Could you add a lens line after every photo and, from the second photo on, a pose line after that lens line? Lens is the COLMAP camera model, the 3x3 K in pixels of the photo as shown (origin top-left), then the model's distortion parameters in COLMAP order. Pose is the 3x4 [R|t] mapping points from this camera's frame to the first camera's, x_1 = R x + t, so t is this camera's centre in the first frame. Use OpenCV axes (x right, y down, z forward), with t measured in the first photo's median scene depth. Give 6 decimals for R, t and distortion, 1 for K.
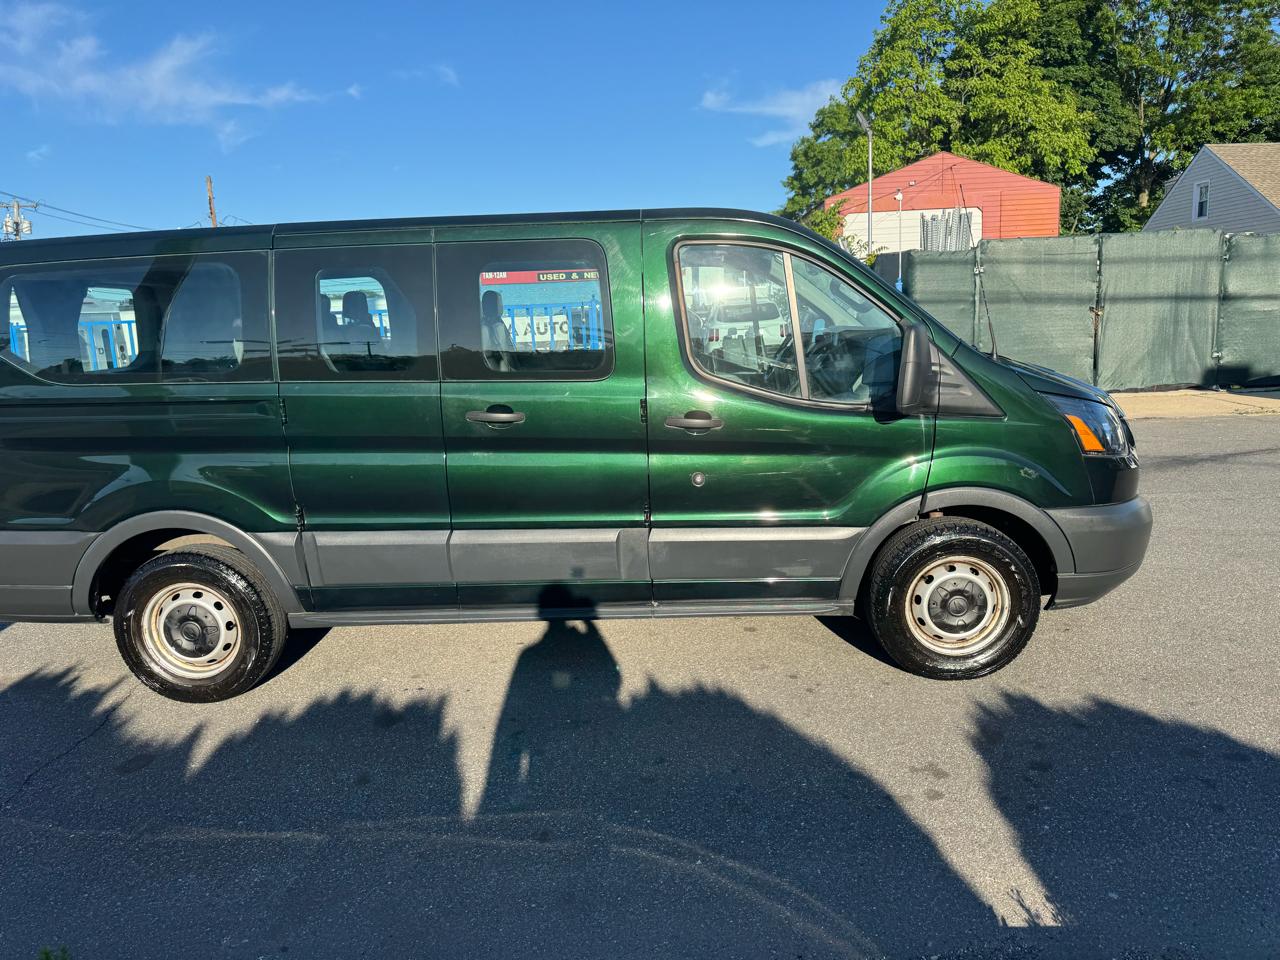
lens RADIAL K [[902.6, 0, 640.0], [0, 902.6, 480.0], [0, 0, 1]] dist [0.002985, -0.005060]
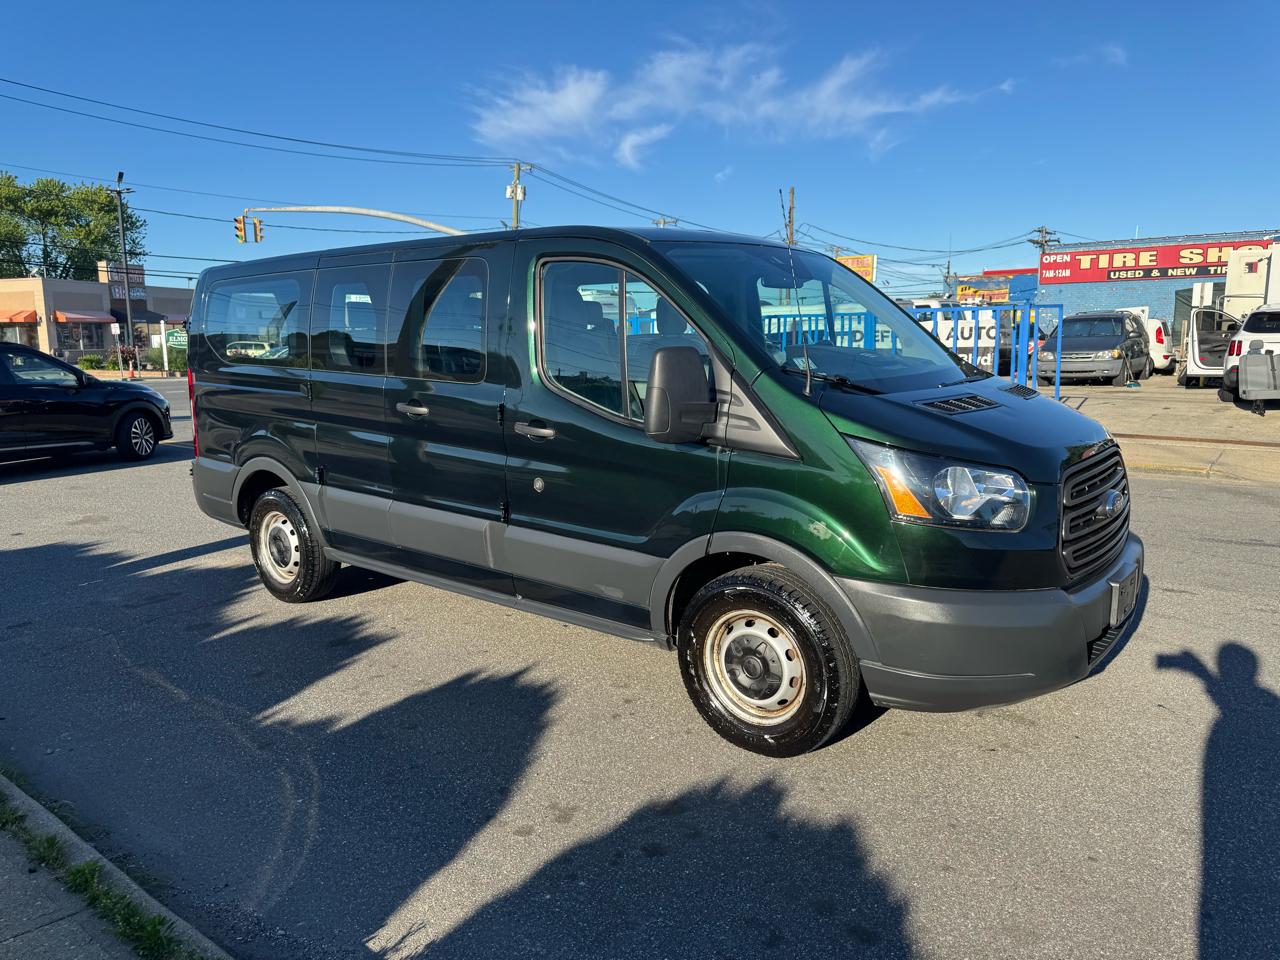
lens RADIAL K [[896.7, 0, 640.3], [0, 896.7, 475.8], [0, 0, 1]] dist [0.002516, -0.004571]
pose [[0.797835, 0.125436, -0.589682, 0.719194], [-0.127350, 0.991109, 0.038524, -0.062512], [0.589272, 0.044360, 0.806716, 0.212732]]
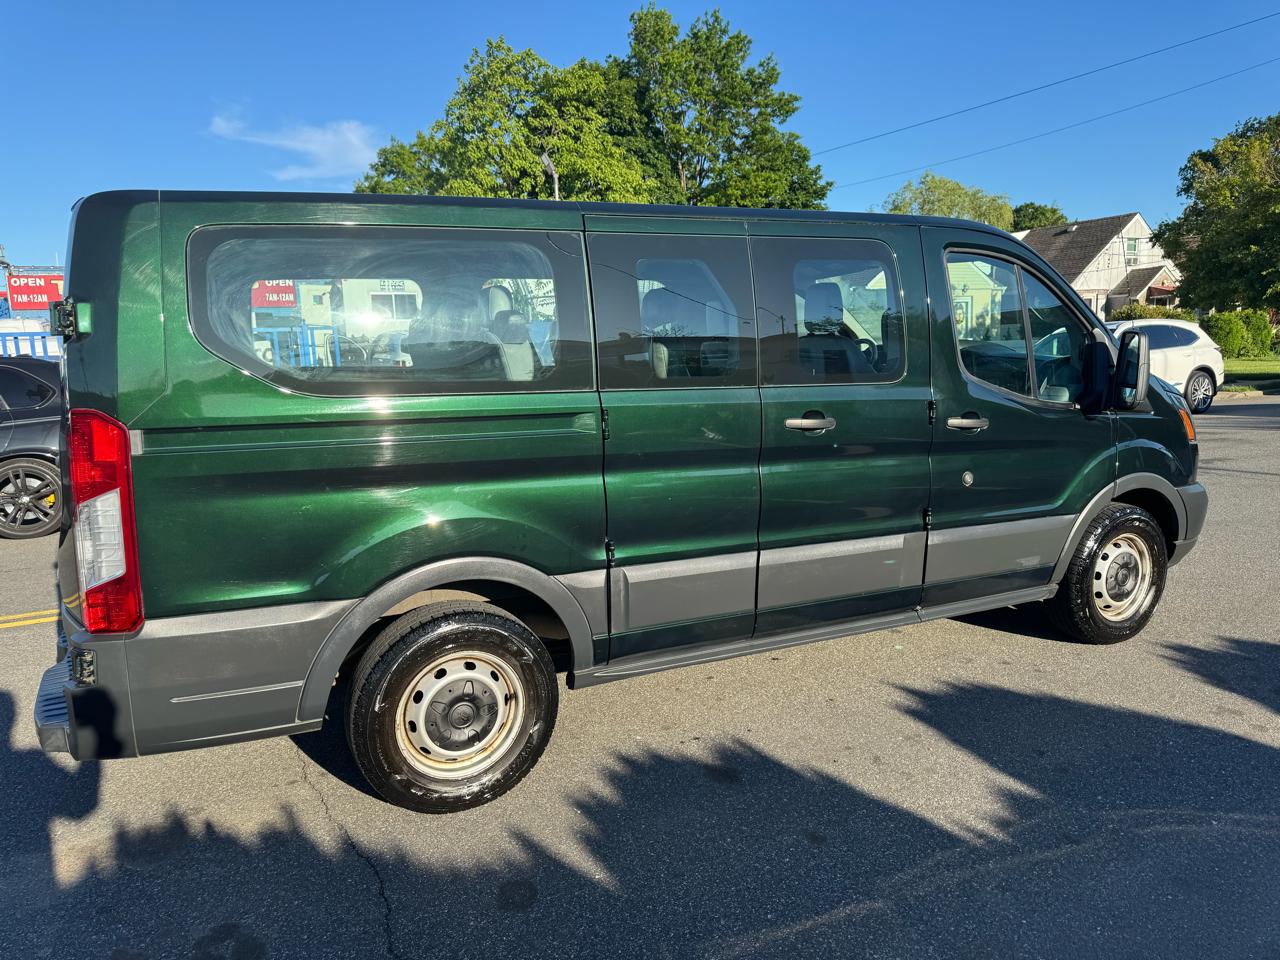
lens RADIAL K [[898.2, 0, 636.1], [0, 898.2, 479.0], [0, 0, 1]] dist [0.046557, -0.064573]
pose [[0.886750, -0.053707, 0.459118, -0.692528], [0.074806, 0.996808, -0.027877, -0.000083], [-0.456156, 0.059065, 0.887938, 0.235812]]
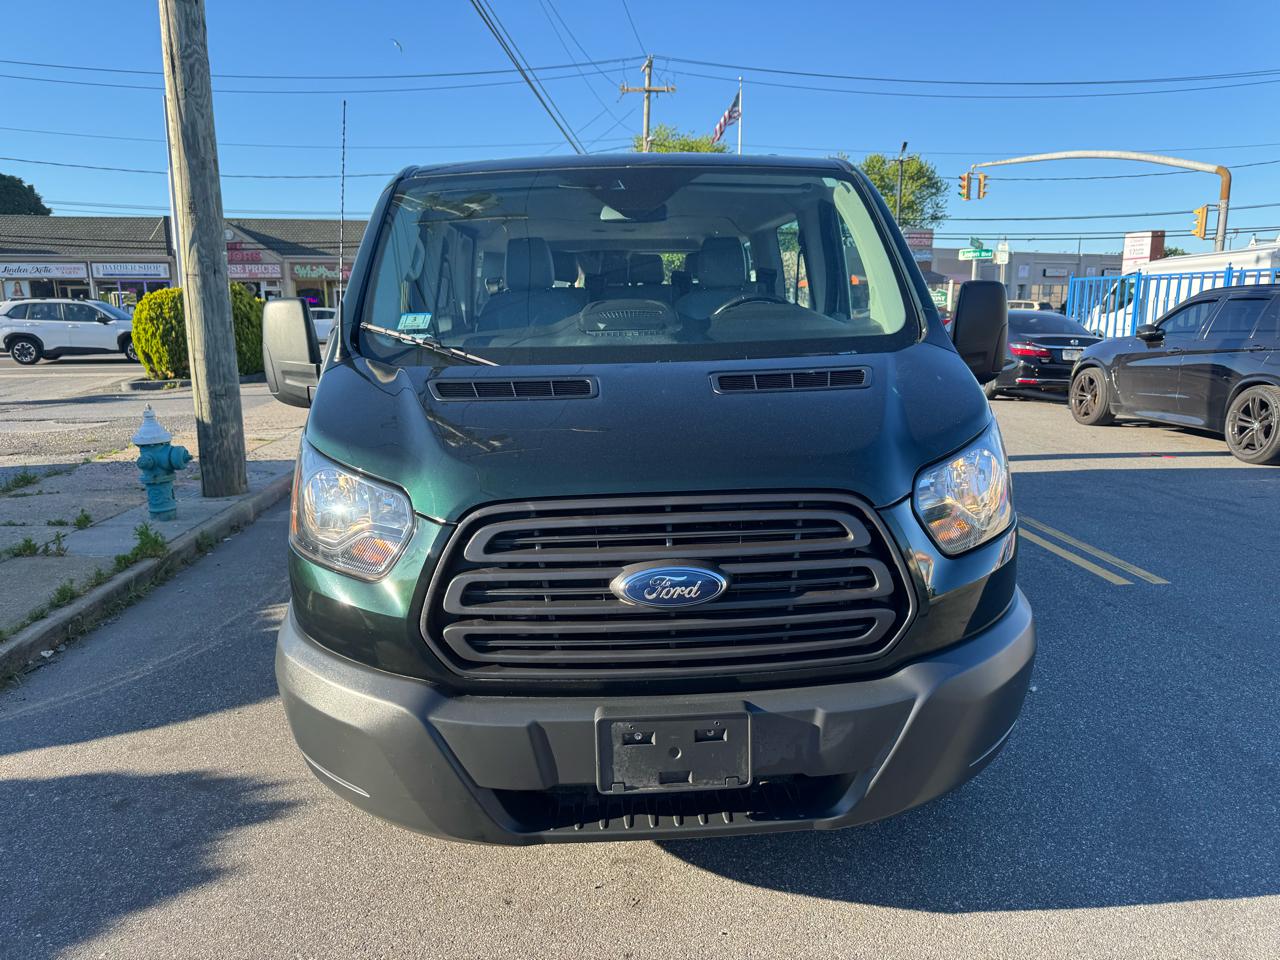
lens RADIAL K [[902.6, 0, 640.0], [0, 902.6, 480.0], [0, 0, 1]] dist [0.002985, -0.005060]
pose [[0.080152, 0.229626, -0.969973, 1.018880], [-0.165089, 0.962723, 0.214268, -0.215213], [0.983016, 0.142958, 0.115073, 1.078949]]
